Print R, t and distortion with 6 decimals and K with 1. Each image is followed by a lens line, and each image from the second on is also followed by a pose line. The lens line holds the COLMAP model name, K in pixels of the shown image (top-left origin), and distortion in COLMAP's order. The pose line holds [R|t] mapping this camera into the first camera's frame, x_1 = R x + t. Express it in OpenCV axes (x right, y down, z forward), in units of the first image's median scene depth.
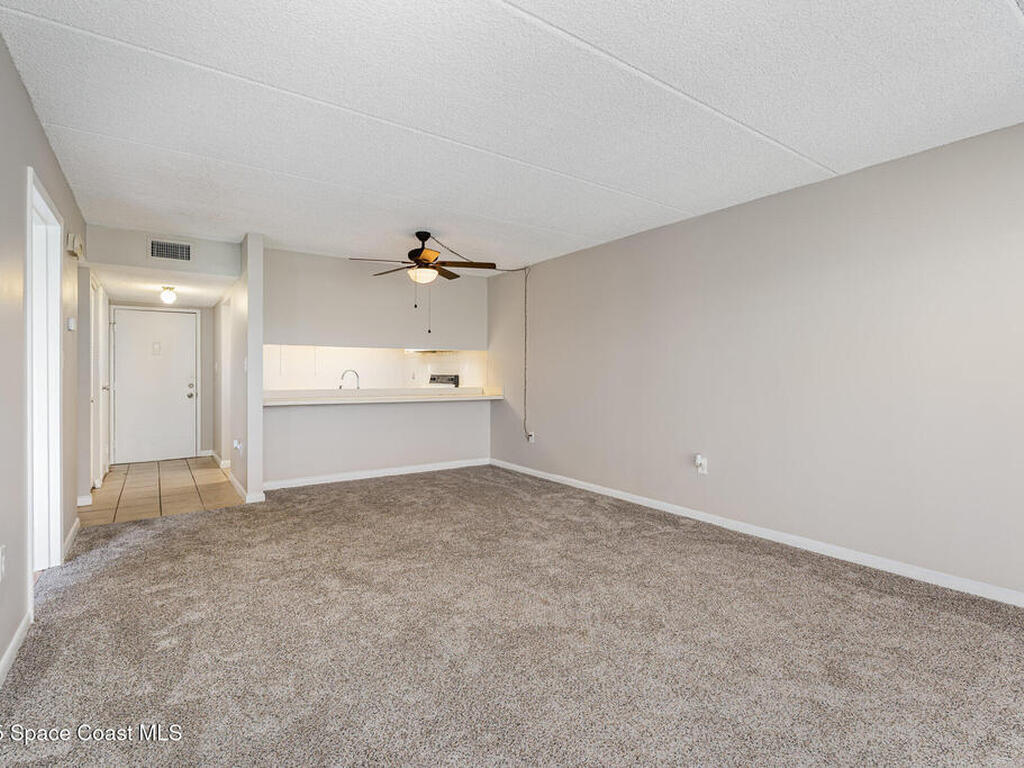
lens RADIAL K [[512.0, 0, 511.6], [0, 512.0, 382.0], [0, 0, 1]] dist [-0.000526, 0.000499]
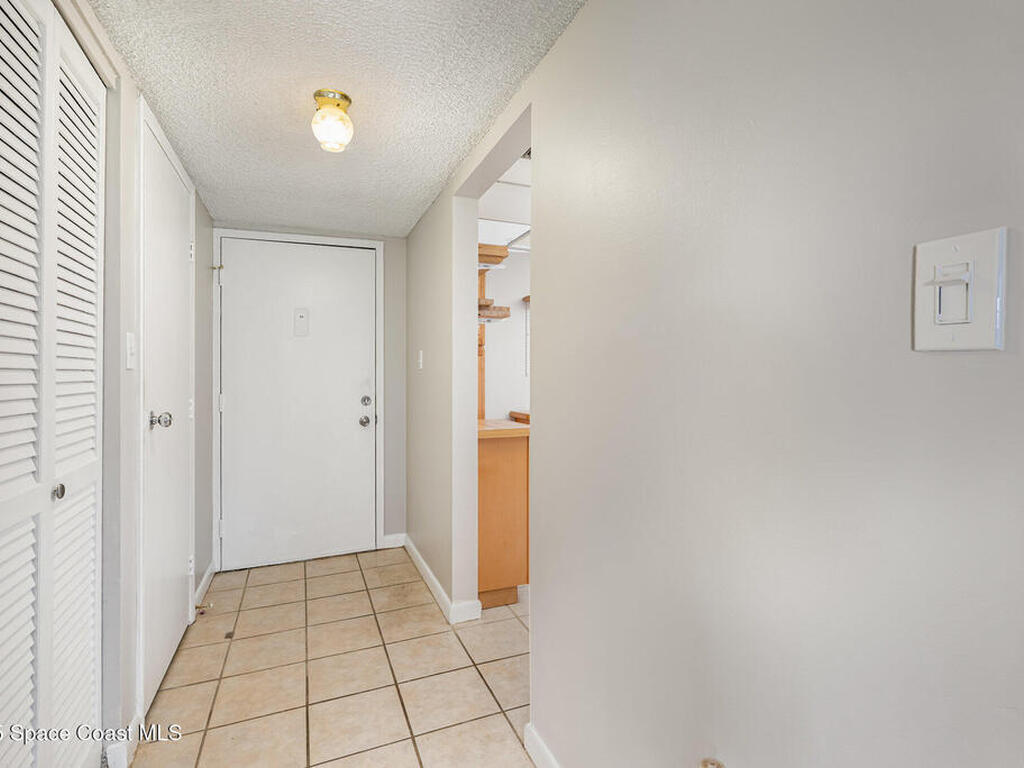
lens RADIAL K [[512.0, 0, 515.5], [0, 512.0, 380.5], [0, 0, 1]] dist [-0.000526, 0.000499]
pose [[0.977901, -0.003876, -0.209034, -0.390081], [0.002449, 0.999972, -0.007085, -0.007369], [0.209056, 0.006416, 0.977883, 0.562726]]
